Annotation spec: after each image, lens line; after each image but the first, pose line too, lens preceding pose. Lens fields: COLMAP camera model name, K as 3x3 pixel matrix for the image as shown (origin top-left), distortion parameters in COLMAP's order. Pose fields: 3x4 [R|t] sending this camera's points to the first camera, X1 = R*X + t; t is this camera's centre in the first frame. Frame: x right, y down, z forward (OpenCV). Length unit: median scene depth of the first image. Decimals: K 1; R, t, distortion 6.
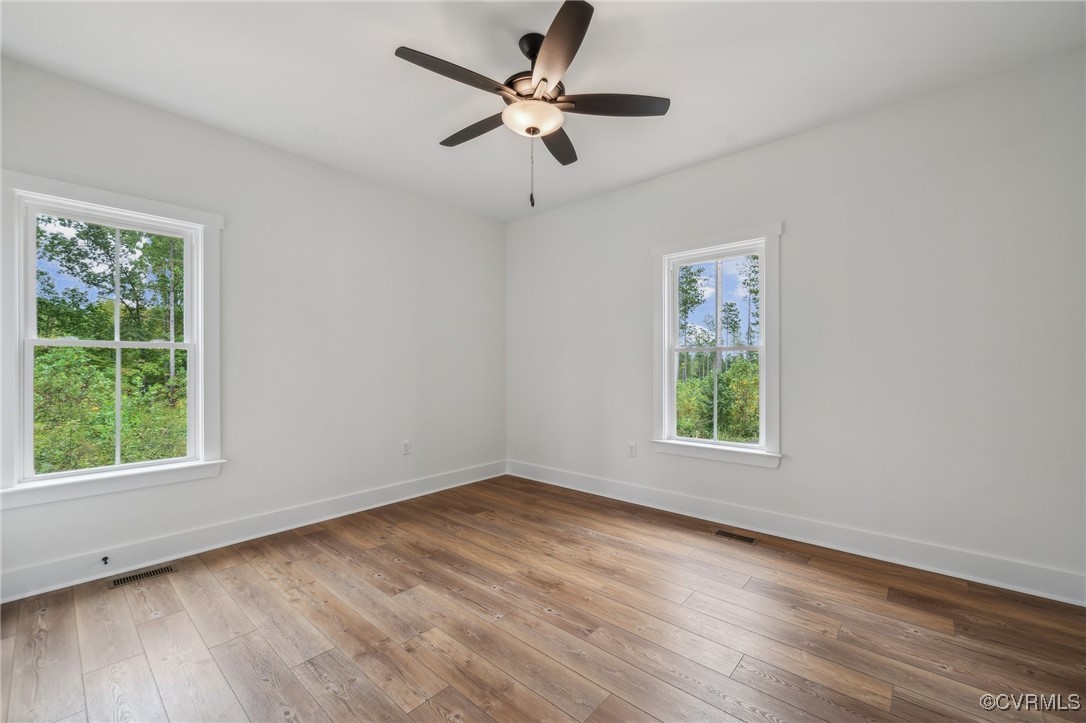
lens RADIAL K [[437.9, 0, 546.7], [0, 437.9, 365.2], [0, 0, 1]] dist [-0.000711, -0.000289]
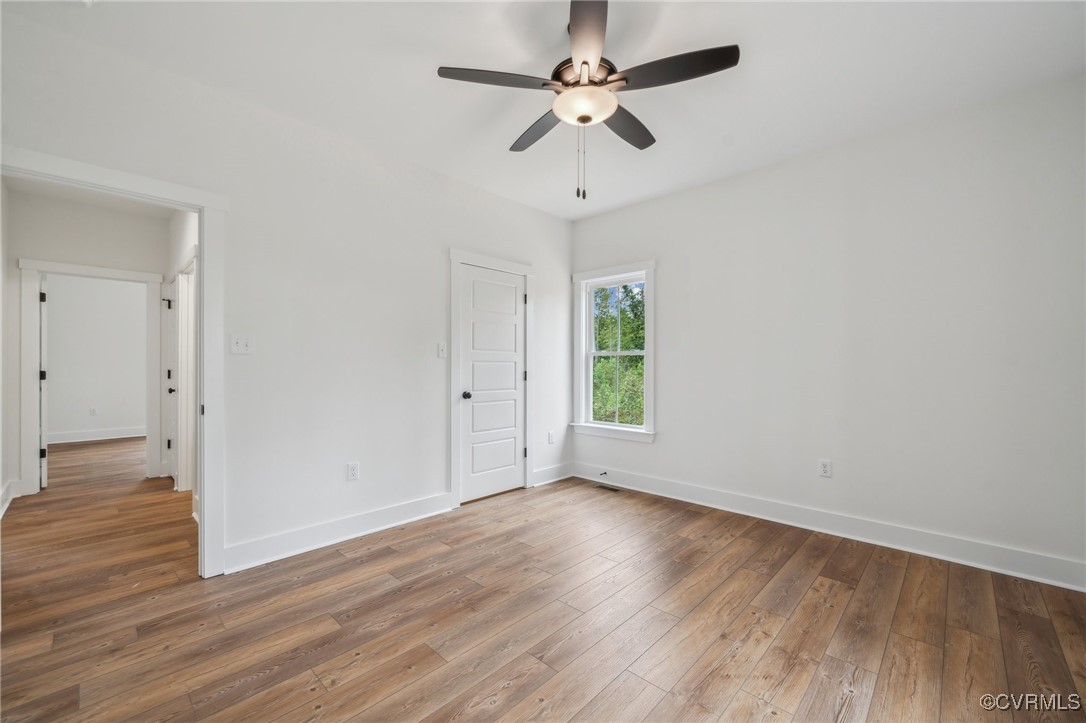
lens RADIAL K [[437.9, 0, 546.7], [0, 437.9, 365.2], [0, 0, 1]] dist [-0.000711, -0.000289]
pose [[-0.040069, 0.000251, -0.999197, 0.651674], [-0.000560, 1.000000, 0.000274, -0.001110], [0.999197, 0.000571, -0.040069, 0.677536]]
